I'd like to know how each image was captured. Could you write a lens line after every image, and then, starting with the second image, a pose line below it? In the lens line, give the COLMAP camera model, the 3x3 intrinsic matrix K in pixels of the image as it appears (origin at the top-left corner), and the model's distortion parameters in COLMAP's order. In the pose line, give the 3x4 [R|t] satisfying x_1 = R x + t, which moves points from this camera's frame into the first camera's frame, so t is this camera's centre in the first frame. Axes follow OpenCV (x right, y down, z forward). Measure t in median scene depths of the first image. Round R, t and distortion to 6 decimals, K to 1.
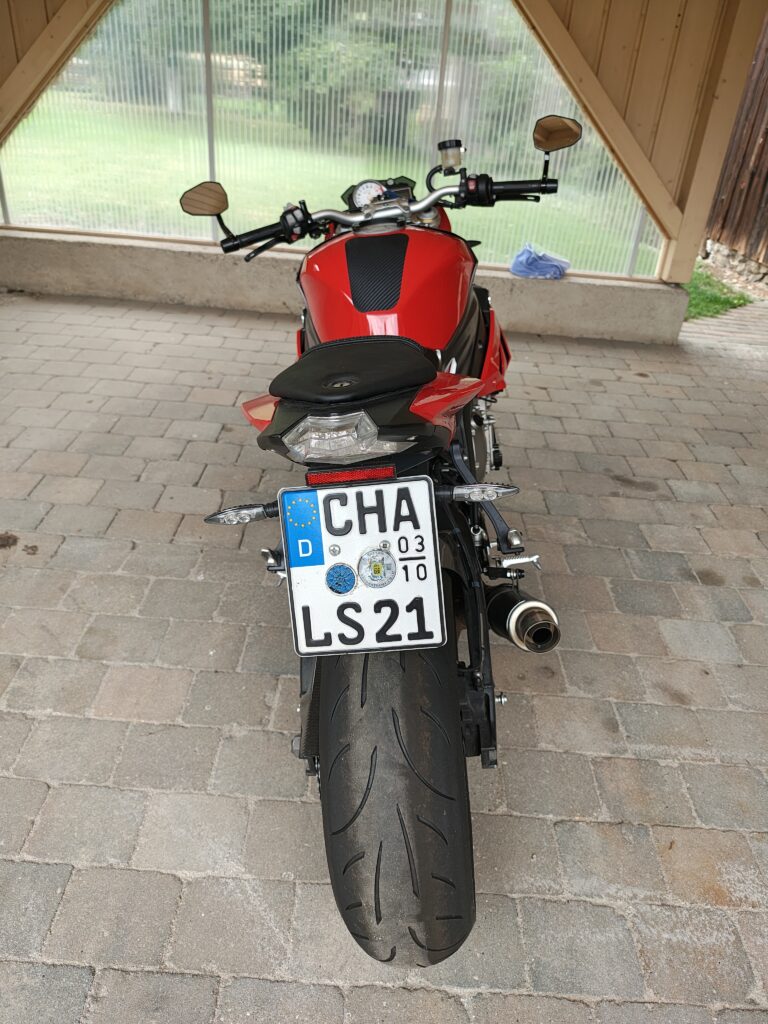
lens RADIAL K [[719.4, 0, 391.3], [0, 719.4, 508.8], [0, 0, 1]] dist [-0.006554, -0.010612]
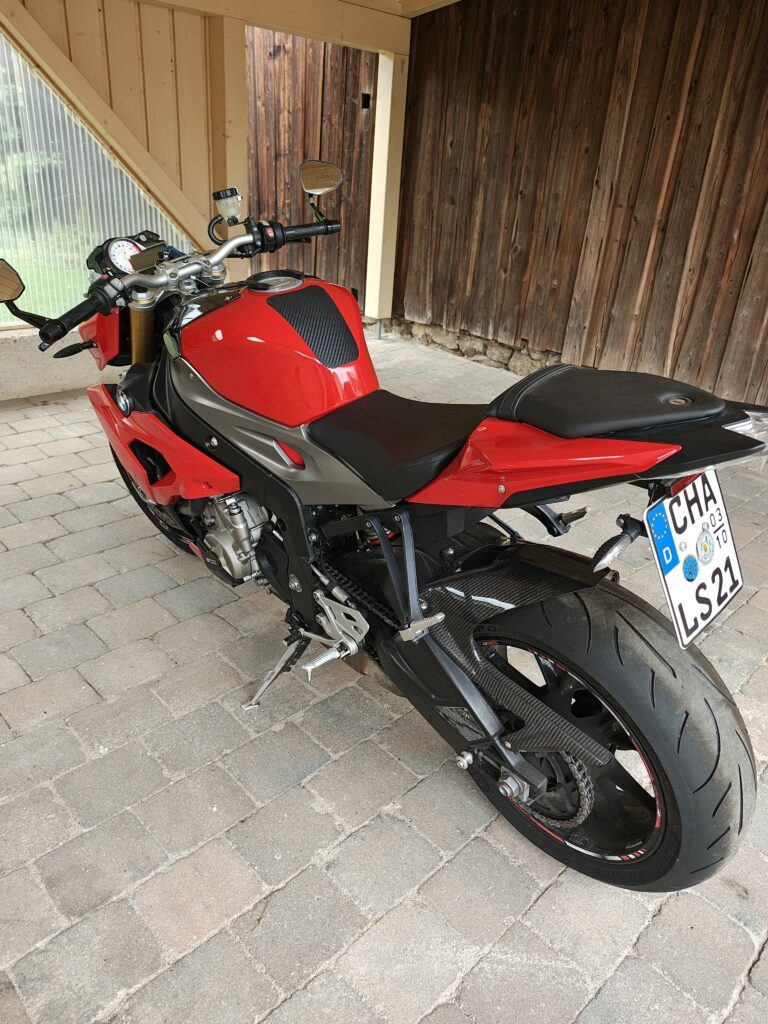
lens RADIAL K [[719.4, 0, 385.8], [0, 719.4, 517.5], [0, 0, 1]] dist [-0.006554, -0.010612]
pose [[0.703466, -0.338368, 0.625014, -0.603524], [0.356213, 0.928830, 0.101923, -0.146466], [-0.615019, 0.150939, 0.773931, 0.220218]]
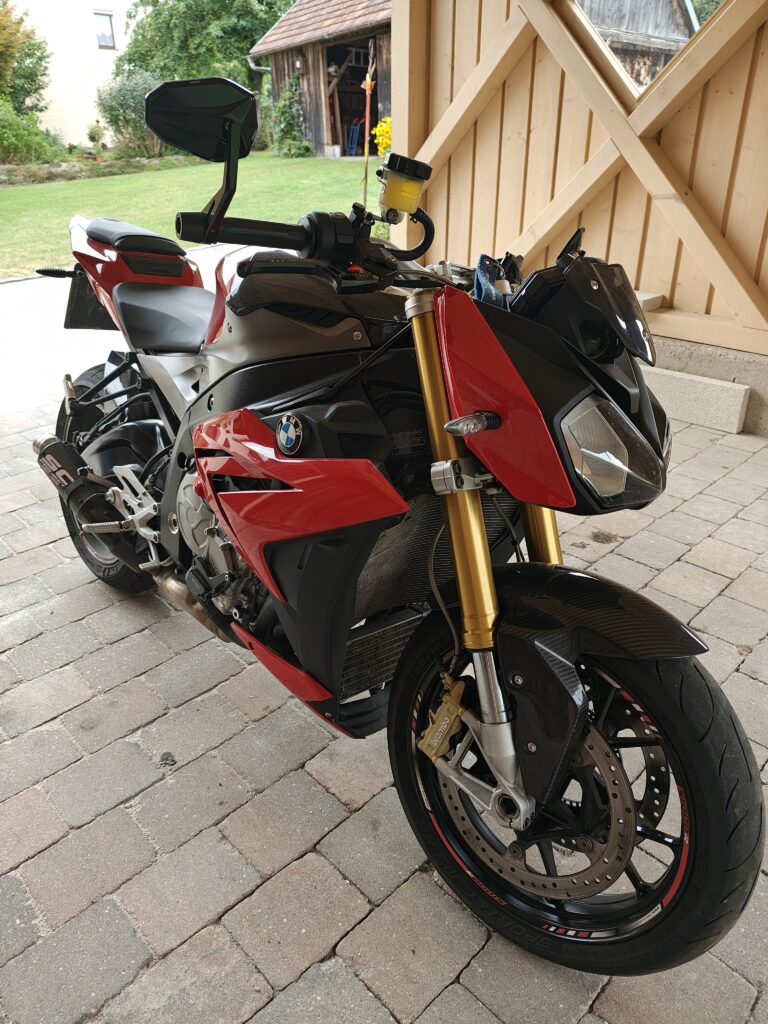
lens RADIAL K [[719.4, 0, 390.8], [0, 719.4, 508.8], [0, 0, 1]] dist [-0.006554, -0.010612]
pose [[-0.708348, 0.252977, -0.658973, 0.564320], [-0.404683, 0.619359, 0.672774, -0.814646], [0.578337, 0.743234, -0.336347, 1.578803]]
